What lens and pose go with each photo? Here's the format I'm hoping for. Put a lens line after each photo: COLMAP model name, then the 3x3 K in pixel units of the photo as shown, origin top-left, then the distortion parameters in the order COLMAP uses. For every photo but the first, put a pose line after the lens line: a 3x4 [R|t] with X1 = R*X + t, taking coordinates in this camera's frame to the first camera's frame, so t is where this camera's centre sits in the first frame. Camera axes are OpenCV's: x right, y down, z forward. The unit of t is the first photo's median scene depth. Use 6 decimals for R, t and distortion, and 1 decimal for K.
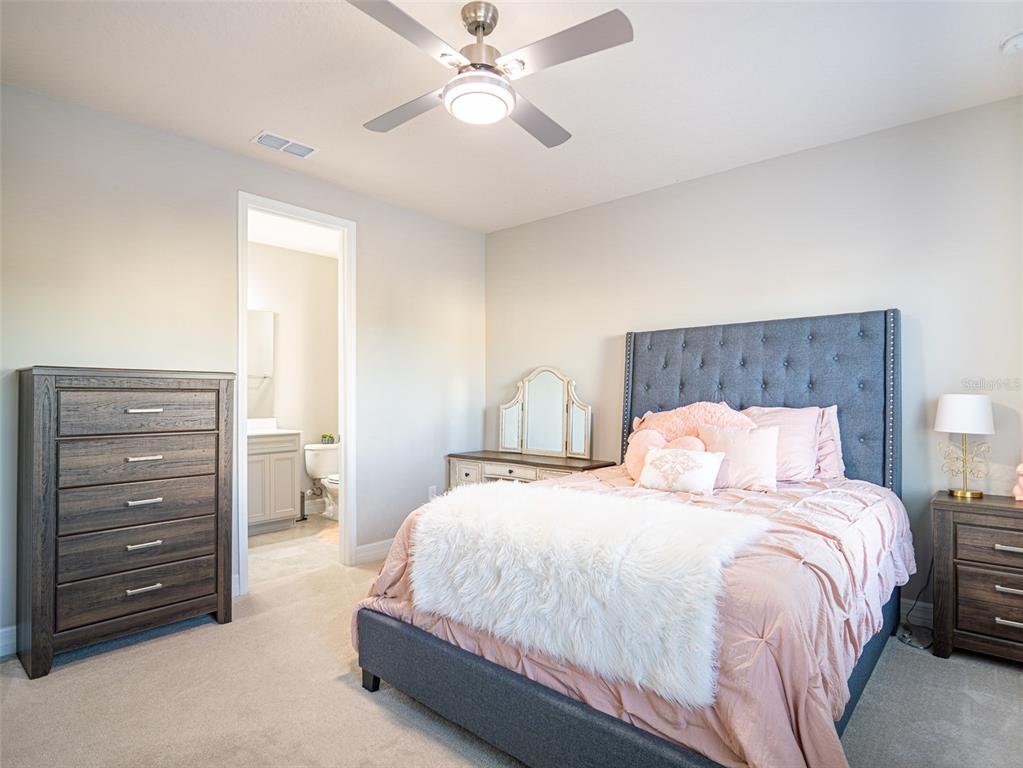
lens RADIAL K [[555.6, 0, 510.5], [0, 555.6, 390.1], [0, 0, 1]] dist [-0.011309, 0.003338]
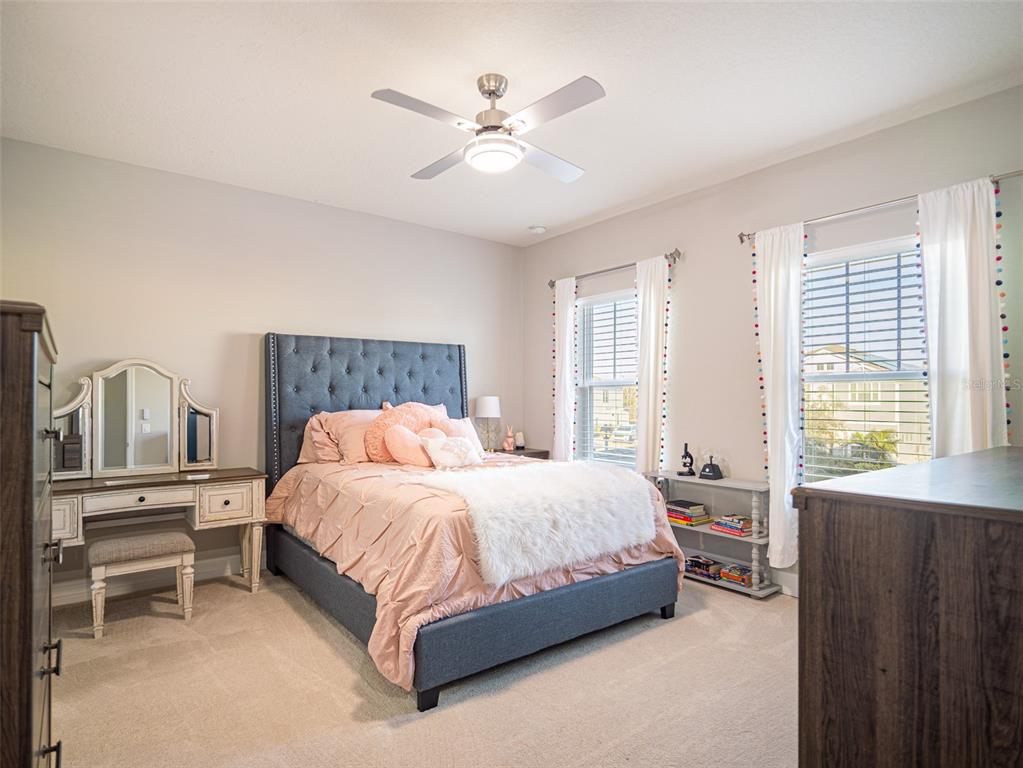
lens RADIAL K [[555.6, 0, 509.6], [0, 555.6, 389.5], [0, 0, 1]] dist [-0.011309, 0.003338]
pose [[0.193932, 0.011252, 0.980950, -0.834538], [-0.009931, 0.999906, -0.009506, 0.001883], [-0.980965, -0.007898, 0.194025, 0.490864]]
